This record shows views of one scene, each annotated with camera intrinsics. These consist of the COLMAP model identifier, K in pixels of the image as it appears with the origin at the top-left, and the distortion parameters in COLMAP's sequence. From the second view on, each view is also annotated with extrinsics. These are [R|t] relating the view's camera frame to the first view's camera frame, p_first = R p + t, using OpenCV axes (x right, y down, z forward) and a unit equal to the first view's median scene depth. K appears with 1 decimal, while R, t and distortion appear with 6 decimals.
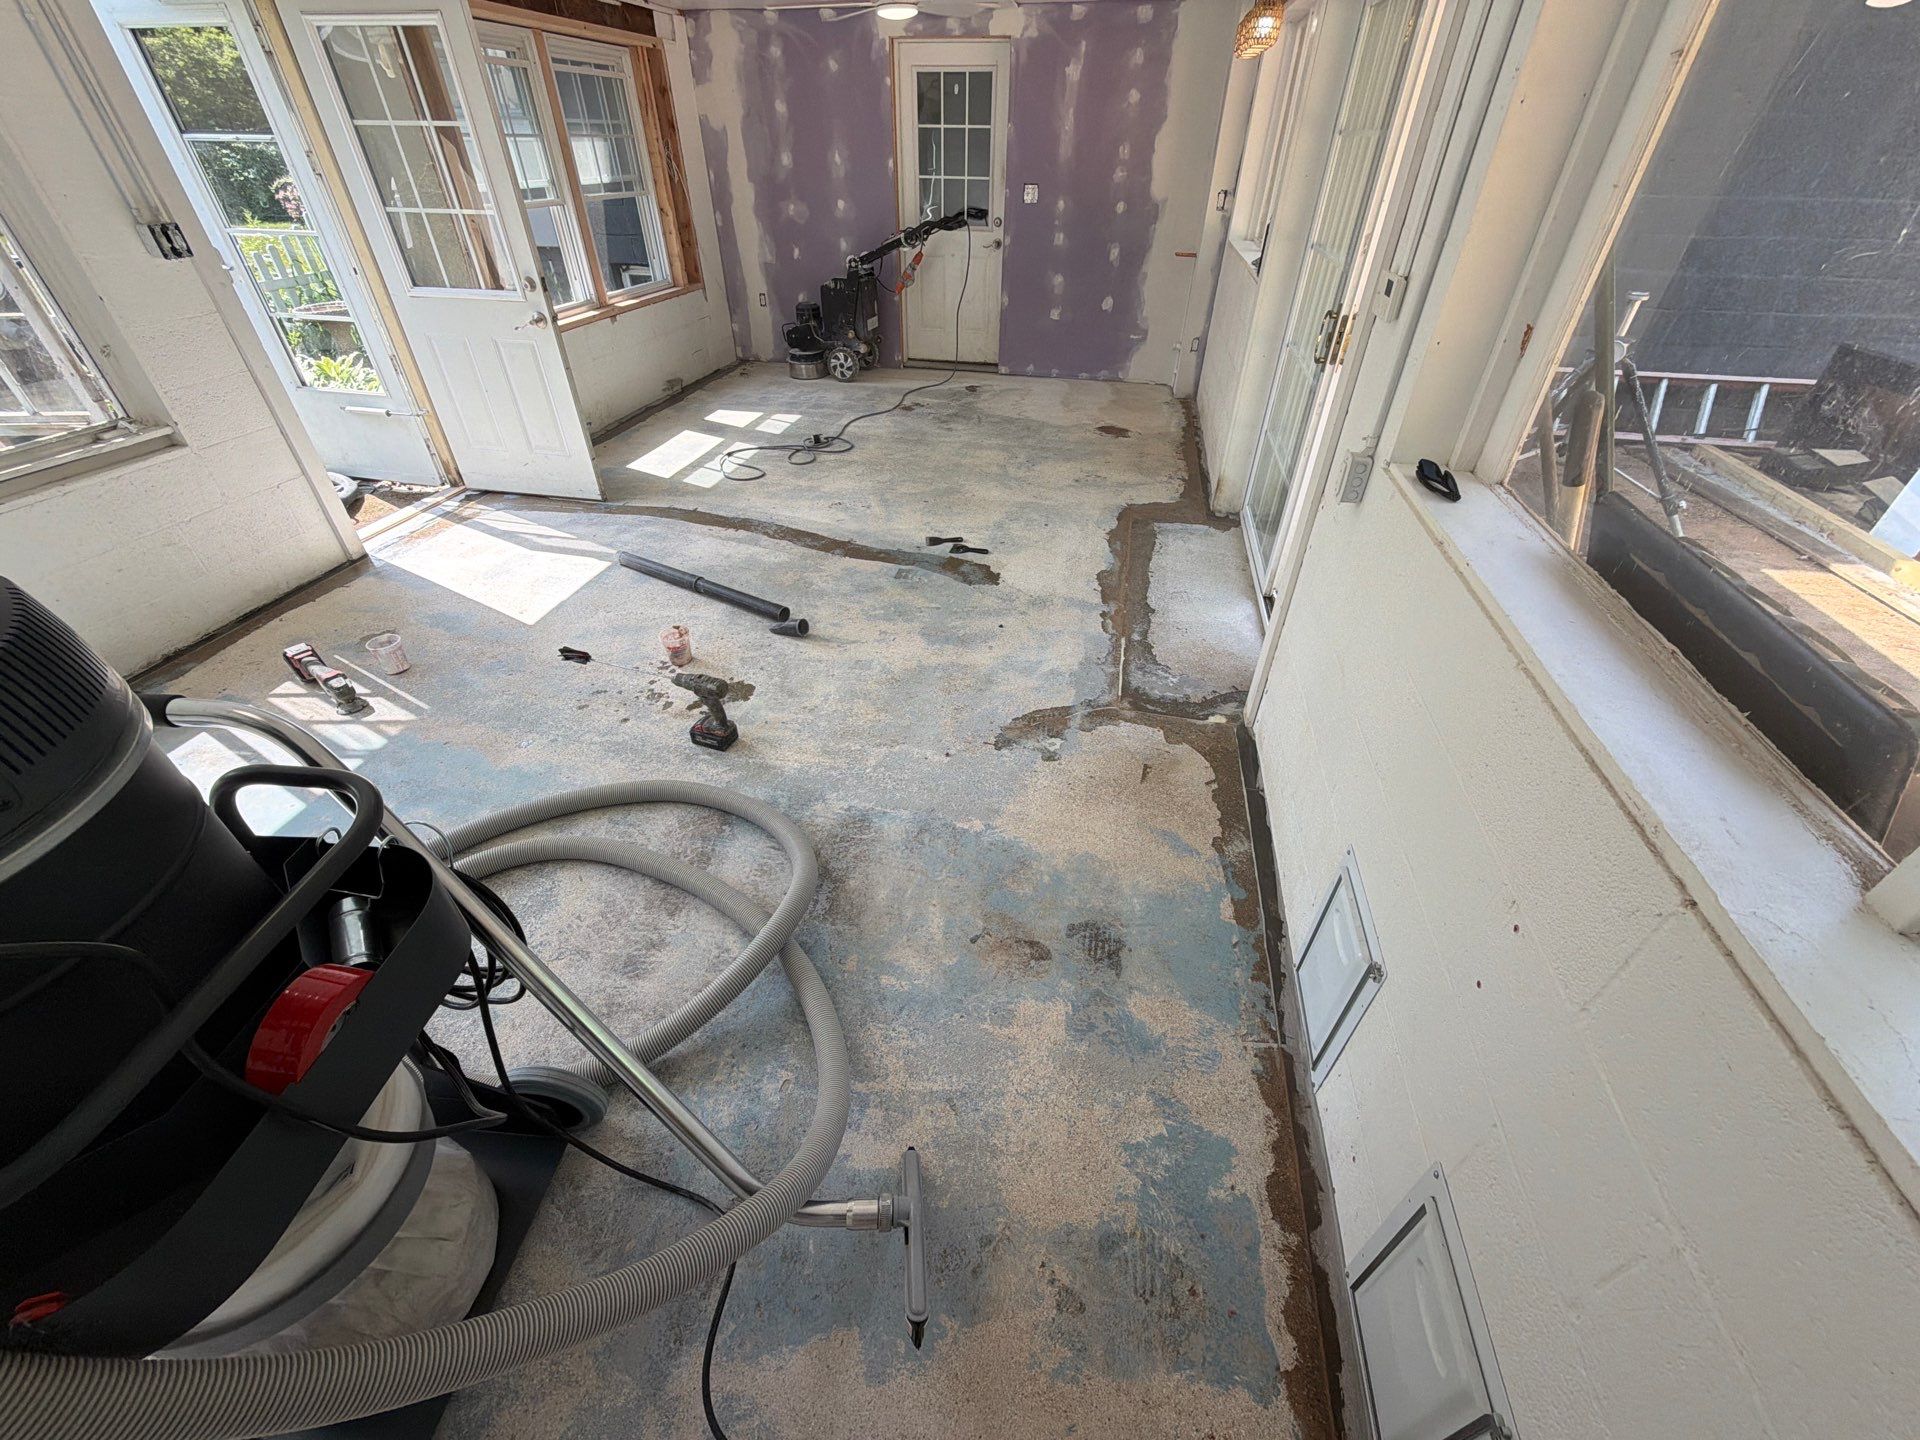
lens RADIAL K [[760.7, 0, 960.9], [0, 760.7, 713.2], [0, 0, 1]] dist [-0.000114, -0.000068]
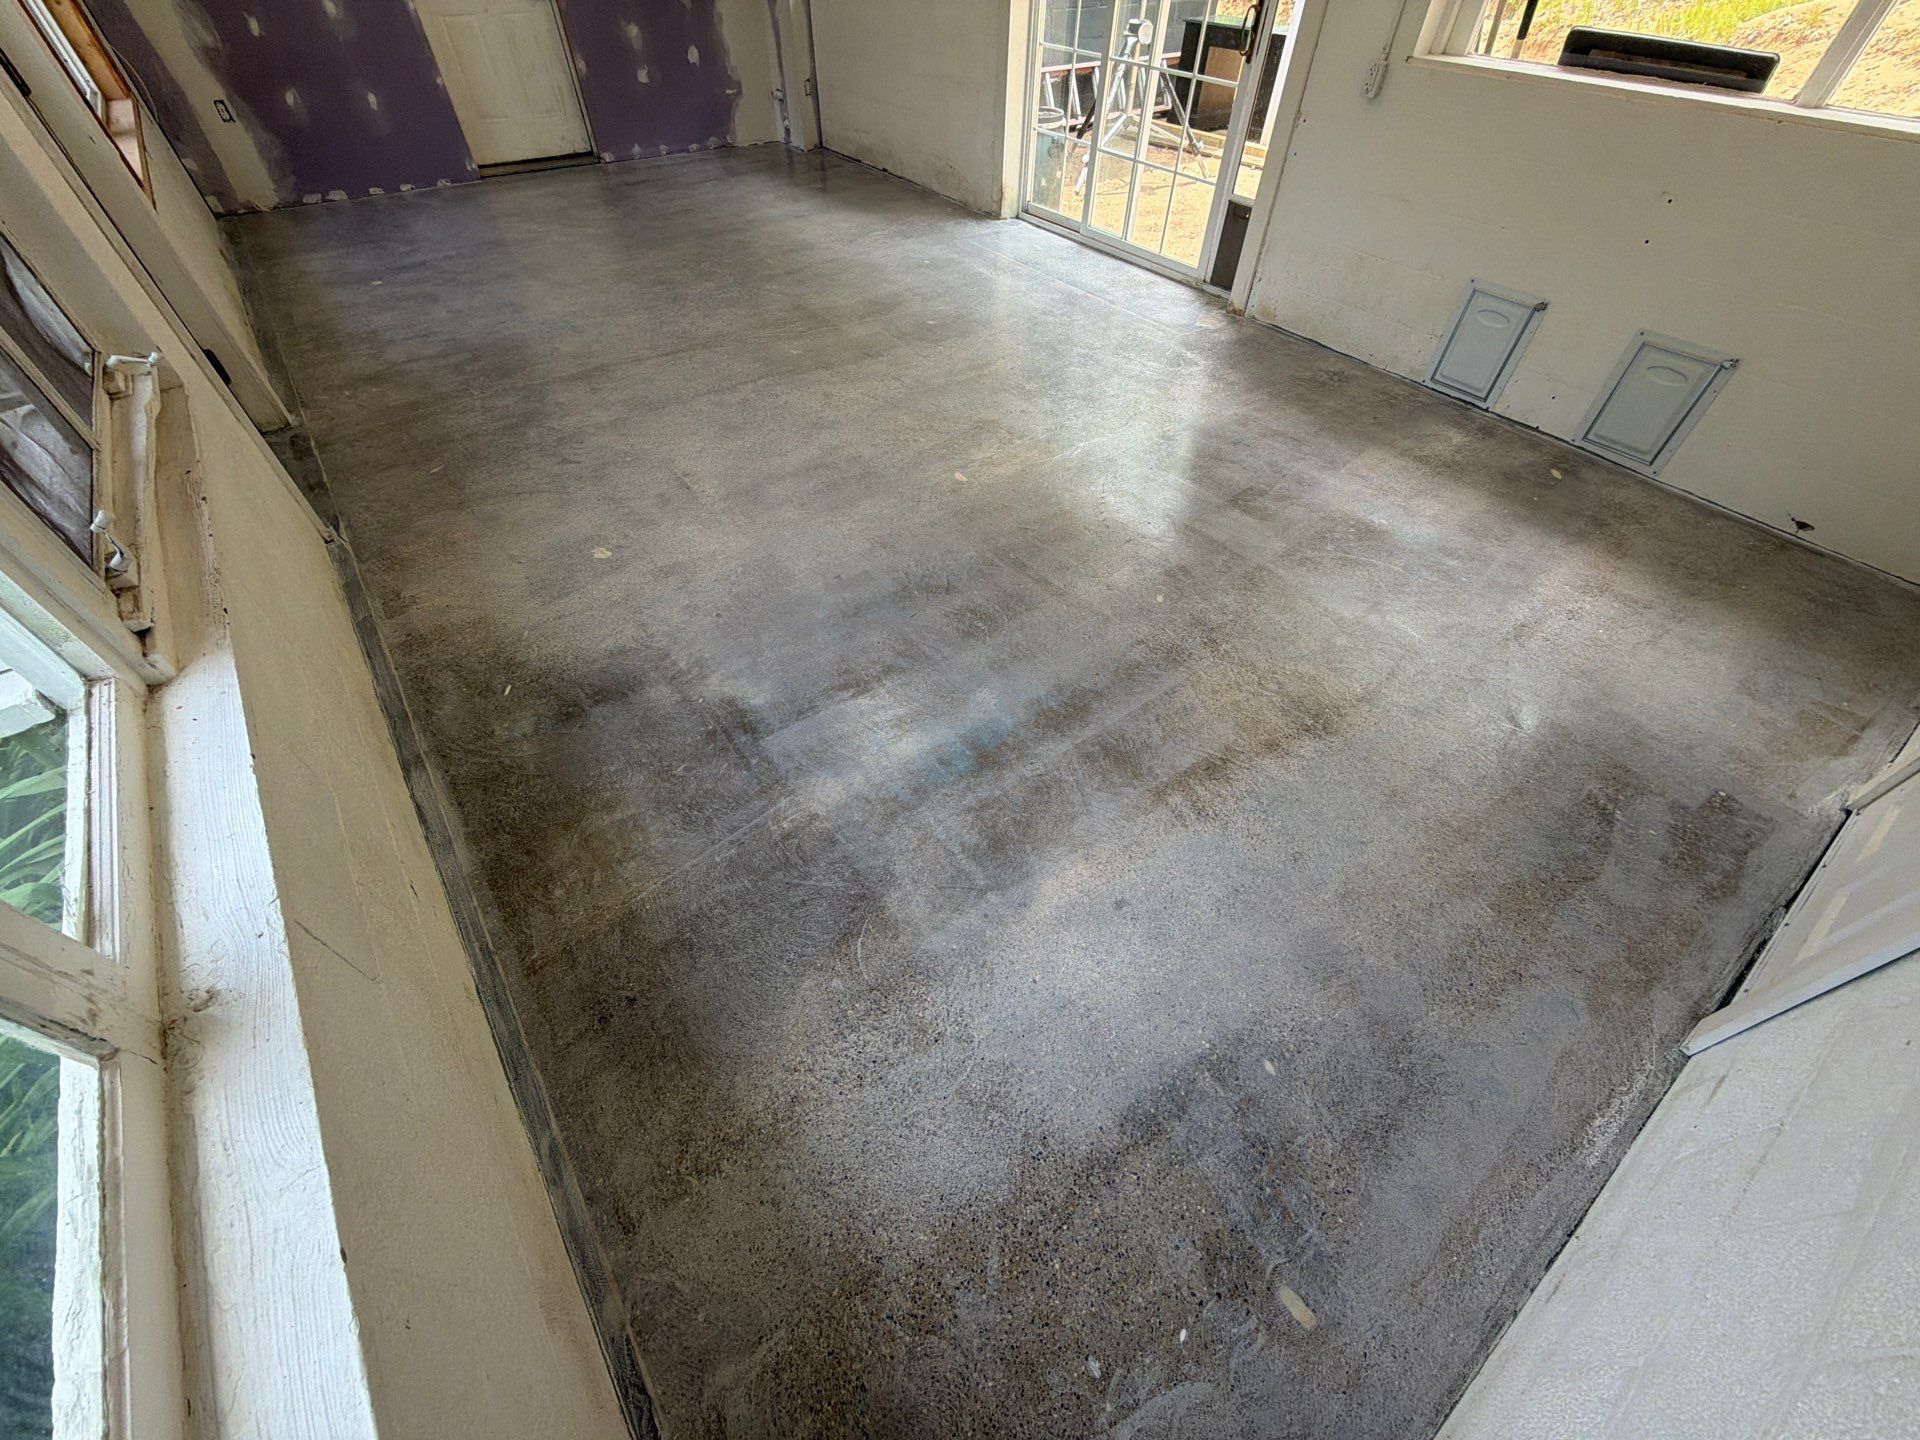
lens RADIAL K [[760.7, 0, 953.1], [0, 760.7, 713.4], [0, 0, 1]] dist [-0.000114, -0.000068]
pose [[0.673148, -0.544463, 0.500432, -0.535569], [0.435846, 0.838783, 0.326315, -0.030310], [-0.597420, -0.001547, 0.801927, 0.067932]]
